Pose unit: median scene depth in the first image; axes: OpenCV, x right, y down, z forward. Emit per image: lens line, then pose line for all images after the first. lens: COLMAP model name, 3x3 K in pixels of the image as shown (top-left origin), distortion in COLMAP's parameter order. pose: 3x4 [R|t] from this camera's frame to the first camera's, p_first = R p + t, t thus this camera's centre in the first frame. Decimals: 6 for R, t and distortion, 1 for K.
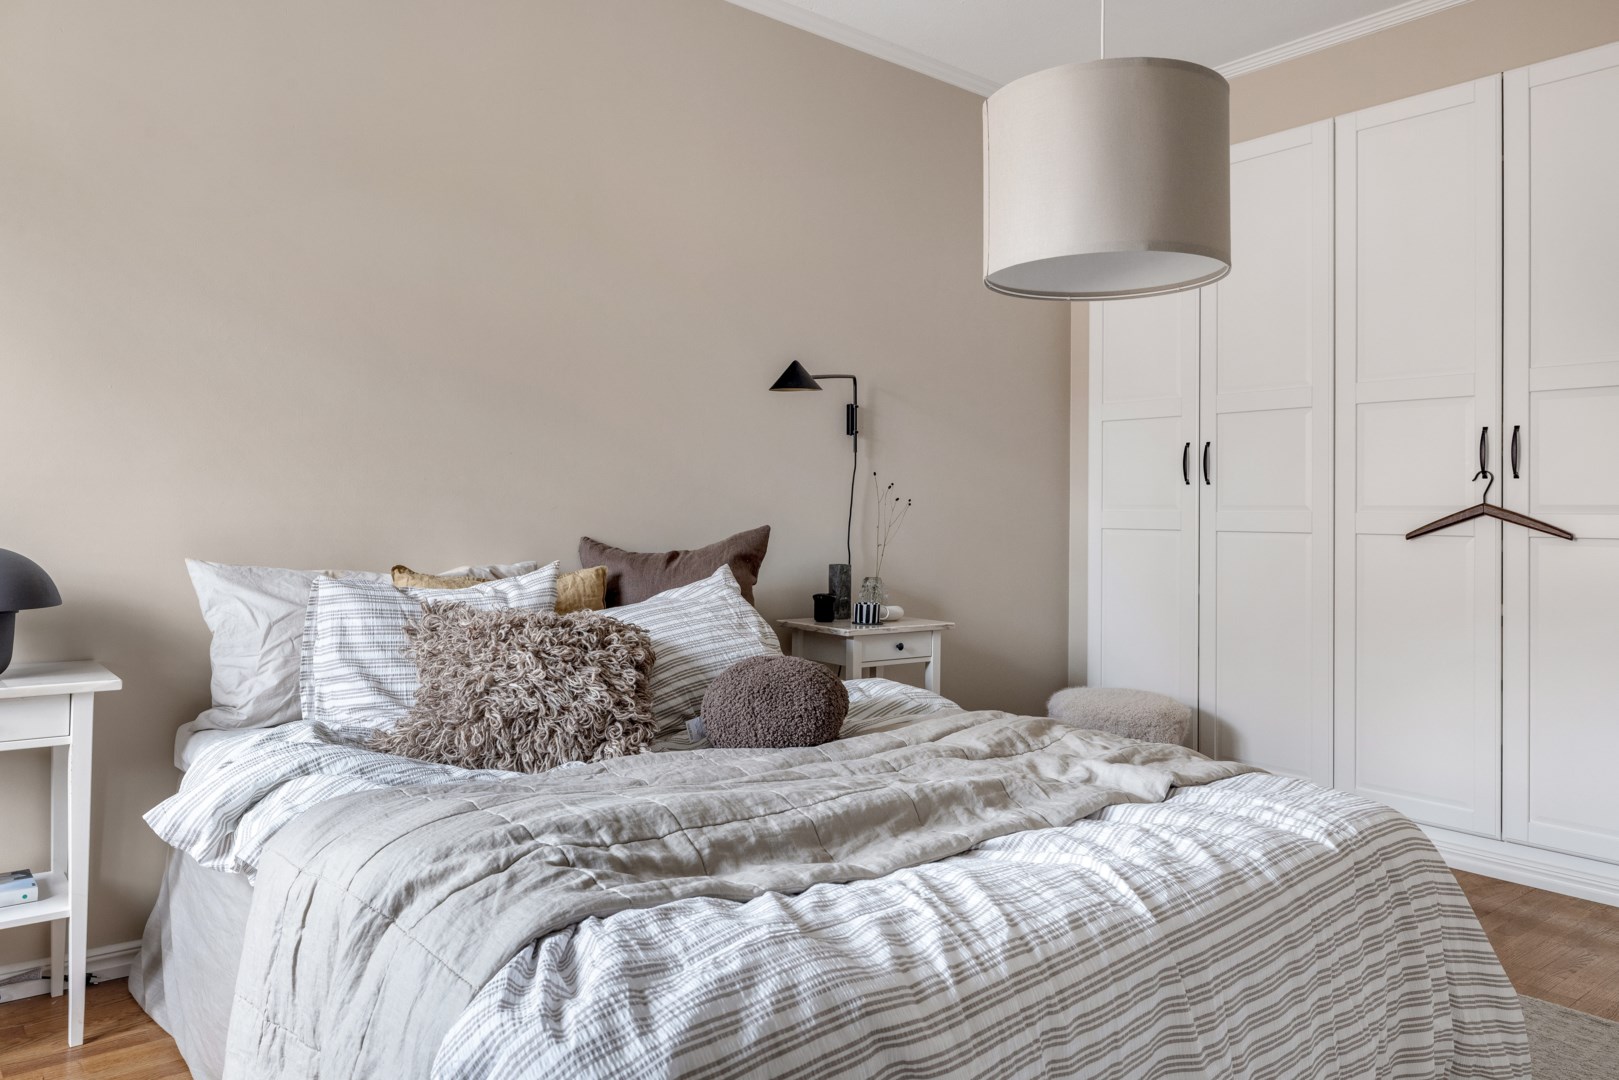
lens RADIAL K [[1112.4, 0, 808.4], [0, 1112.4, 504.9], [0, 0, 1]] dist [0.001640, -0.000525]
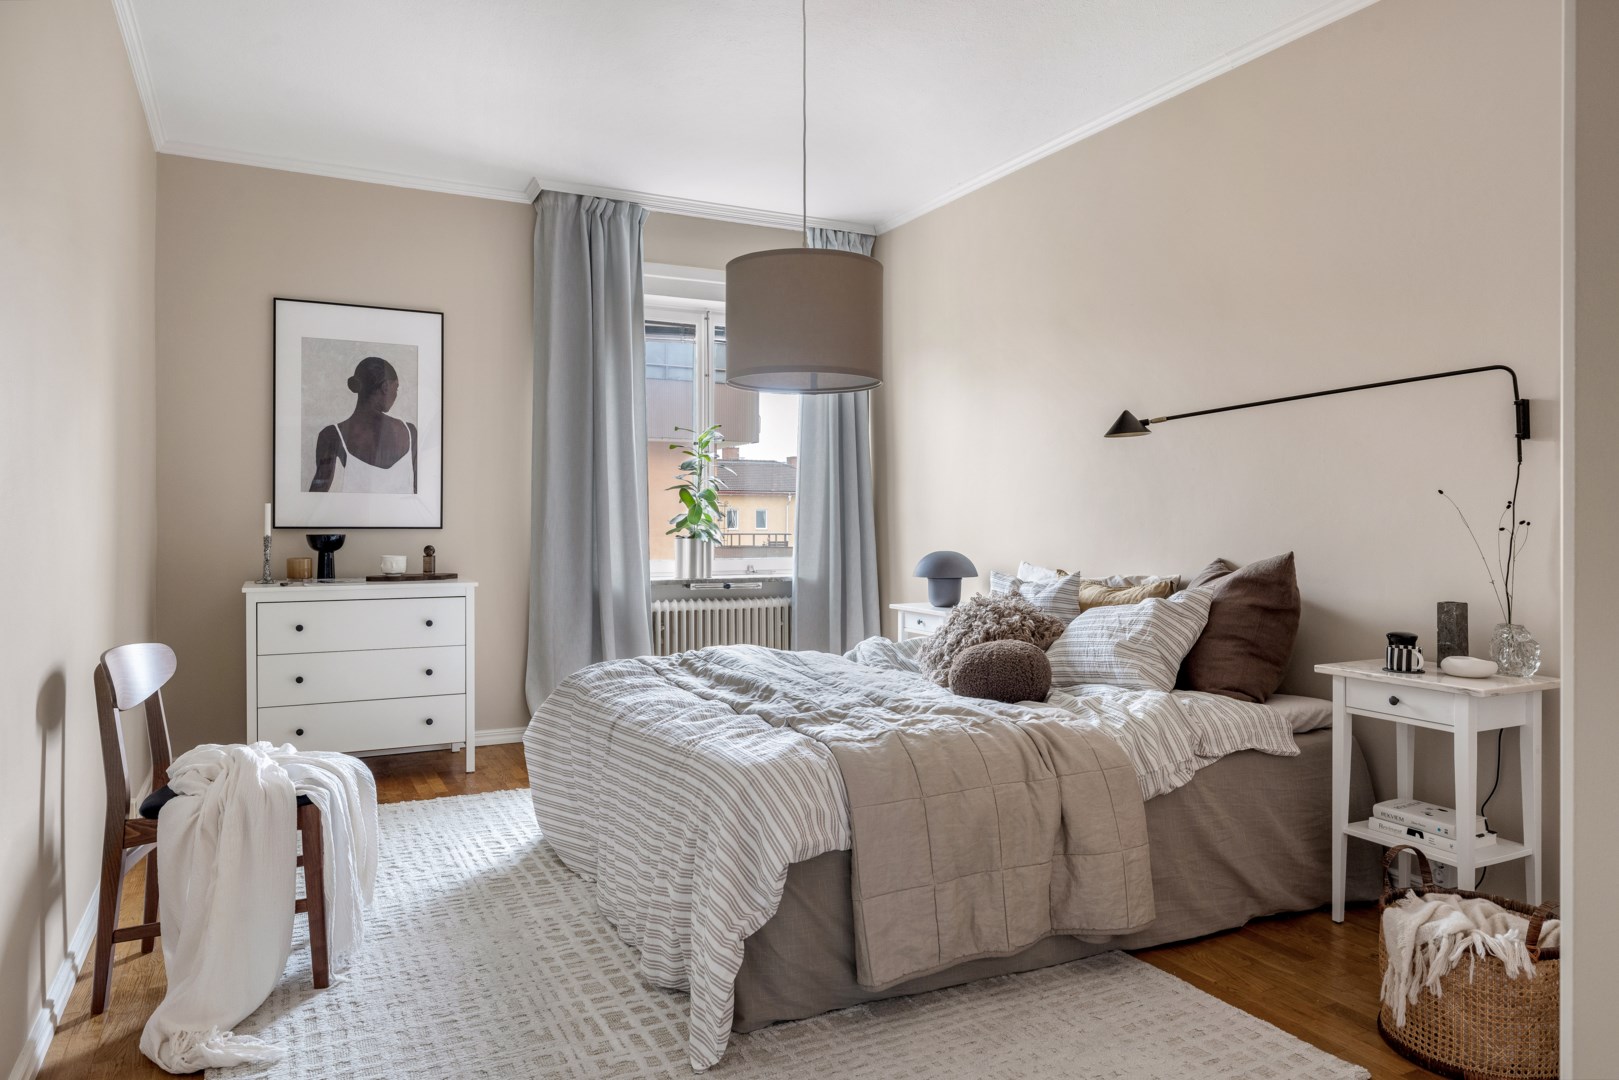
lens RADIAL K [[1046.6, 0, 809.5], [0, 1046.6, 540.0], [0, 0, 1]] dist [-0.000889, -0.000421]
pose [[-0.198337, -0.004574, -0.980123, 1.440381], [0.007173, 0.999956, -0.006118, 0.013350], [0.980108, -0.008244, -0.198295, 1.115358]]
